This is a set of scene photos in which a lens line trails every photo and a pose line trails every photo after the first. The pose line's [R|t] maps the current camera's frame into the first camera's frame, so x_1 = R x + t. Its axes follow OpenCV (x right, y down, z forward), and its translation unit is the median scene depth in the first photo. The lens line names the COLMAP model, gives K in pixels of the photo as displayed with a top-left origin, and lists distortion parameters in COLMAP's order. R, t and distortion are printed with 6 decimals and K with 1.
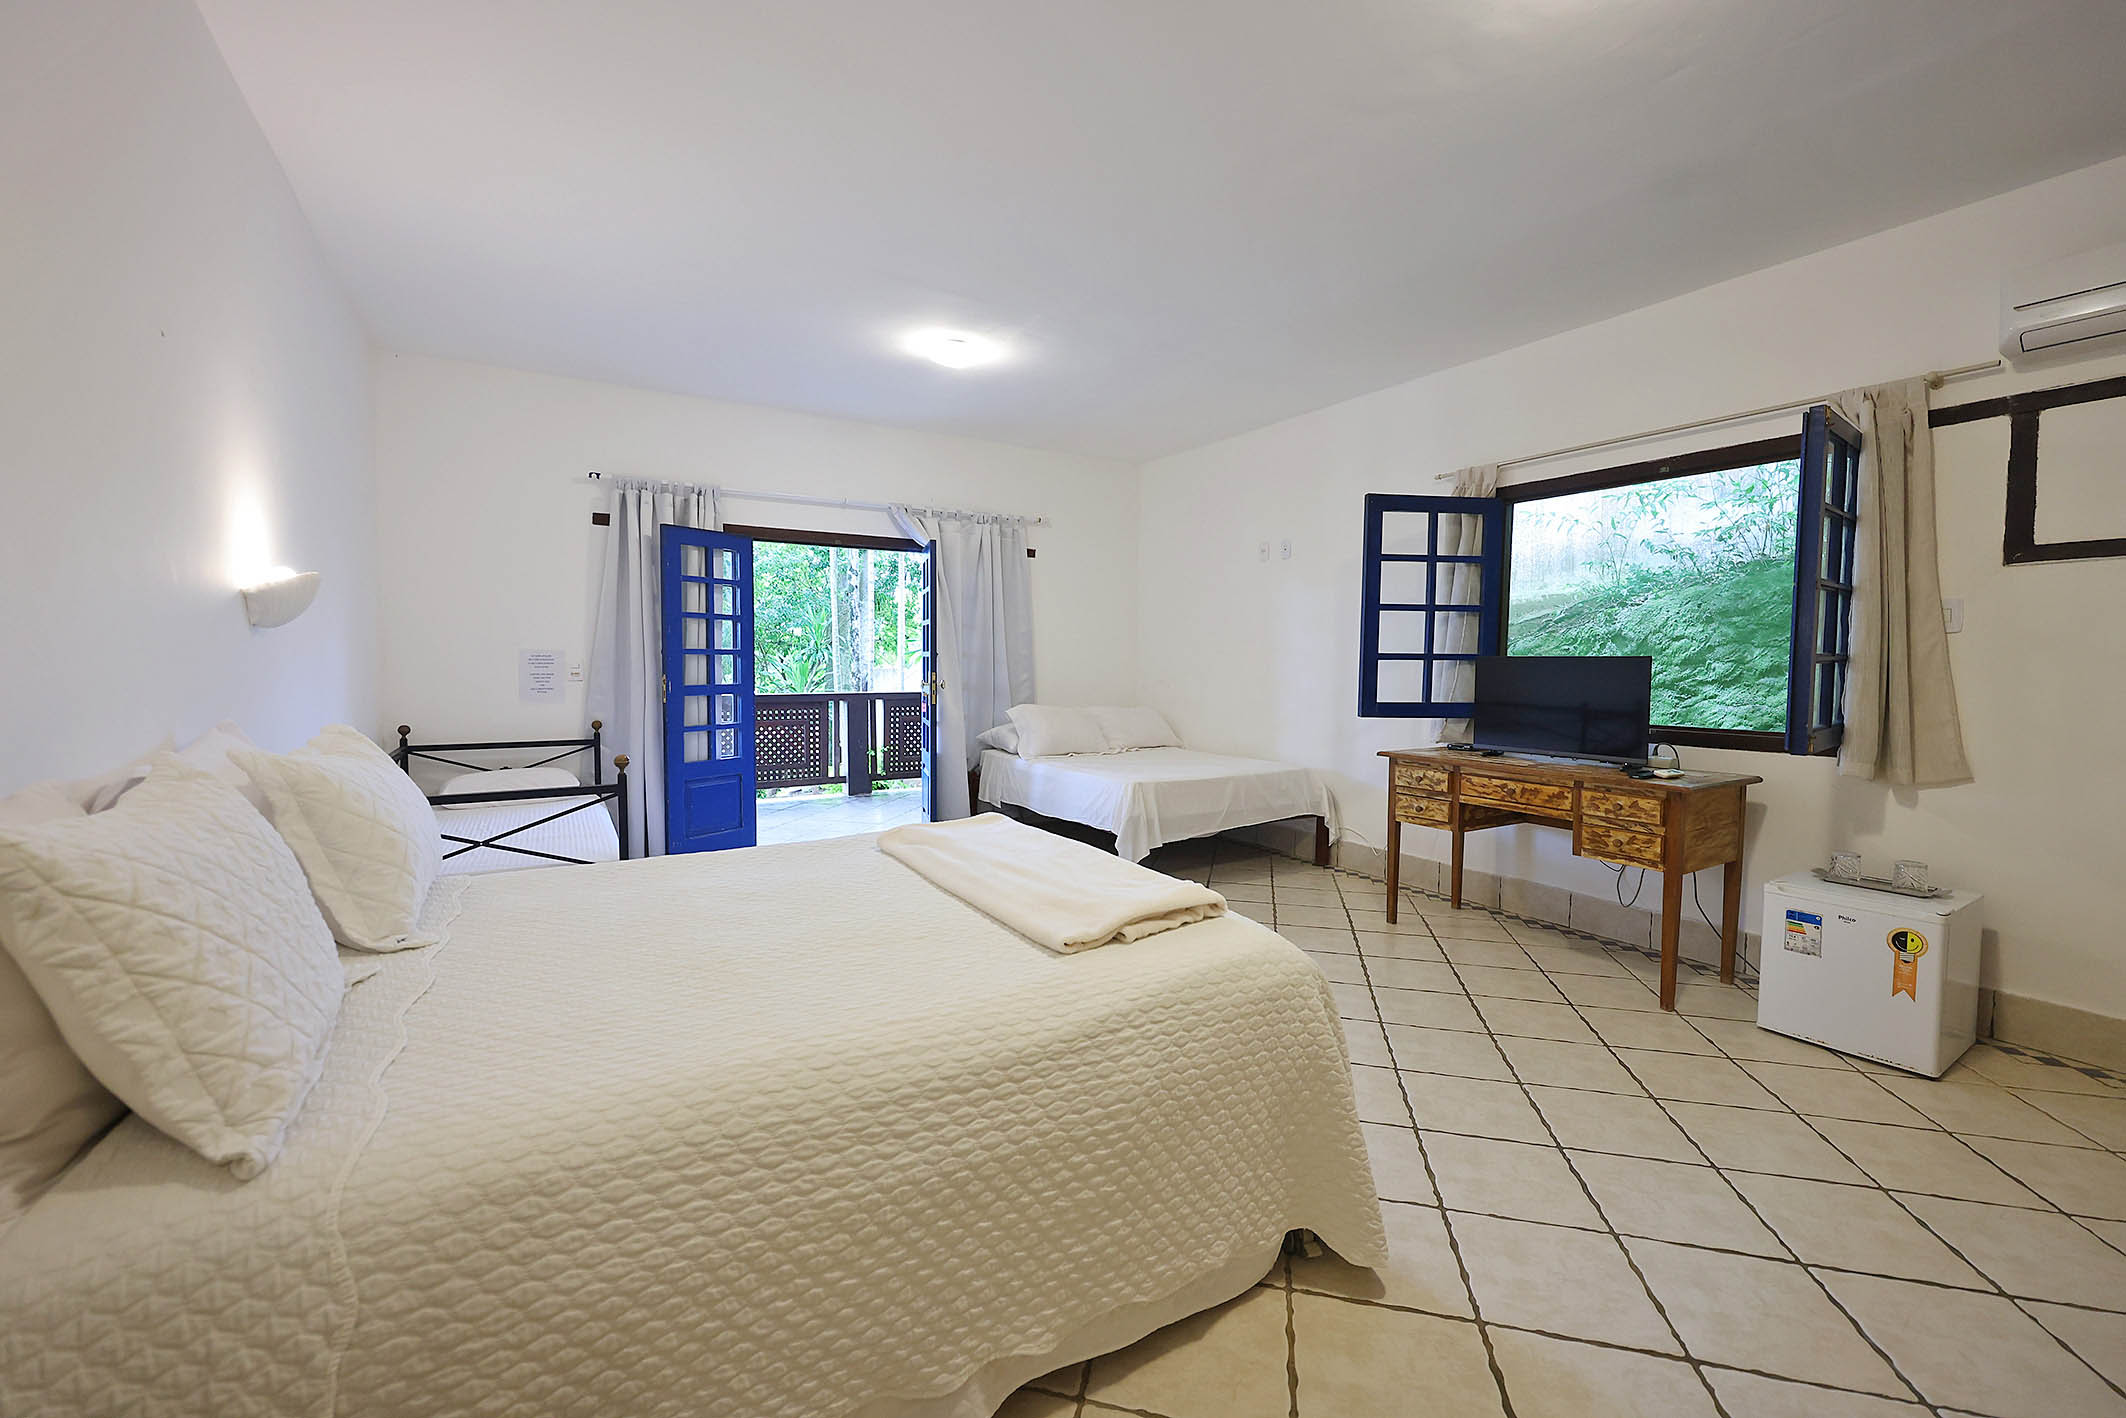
lens RADIAL K [[852.6, 0, 1054.0], [0, 852.6, 700.5], [0, 0, 1]] dist [-0.000962, -0.000004]
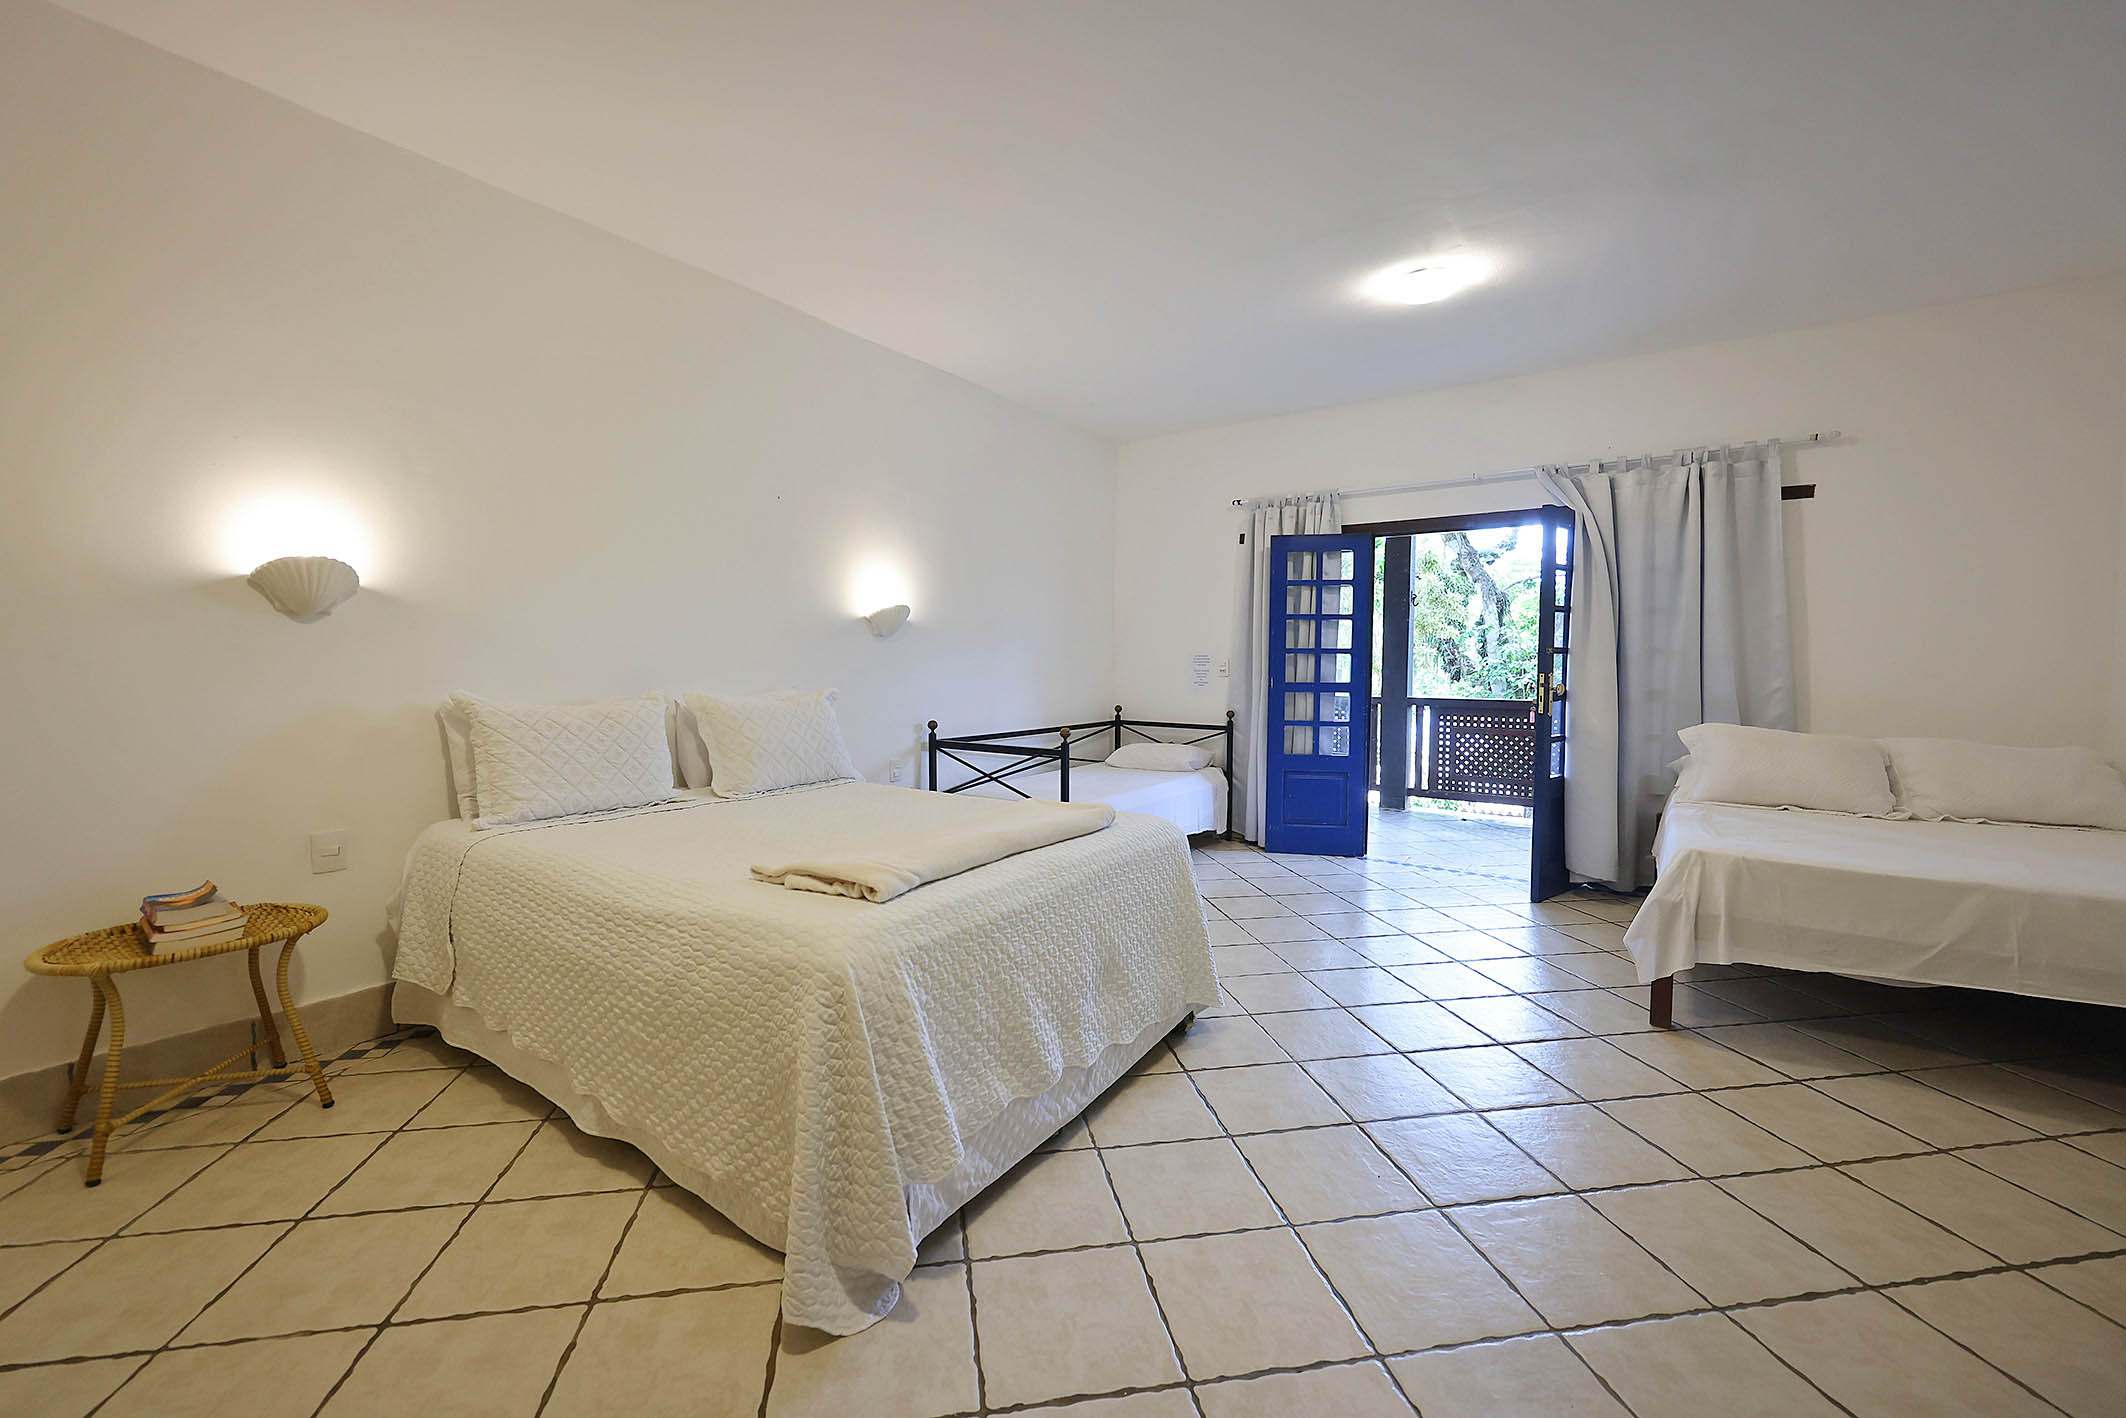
lens RADIAL K [[852.6, 0, 1054.0], [0, 852.6, 700.5], [0, 0, 1]] dist [-0.000962, -0.000004]
pose [[0.395297, 0.039407, -0.917708, 0.442410], [-0.050177, 0.998514, 0.021263, -0.002863], [0.917182, 0.037642, 0.396687, 0.304199]]
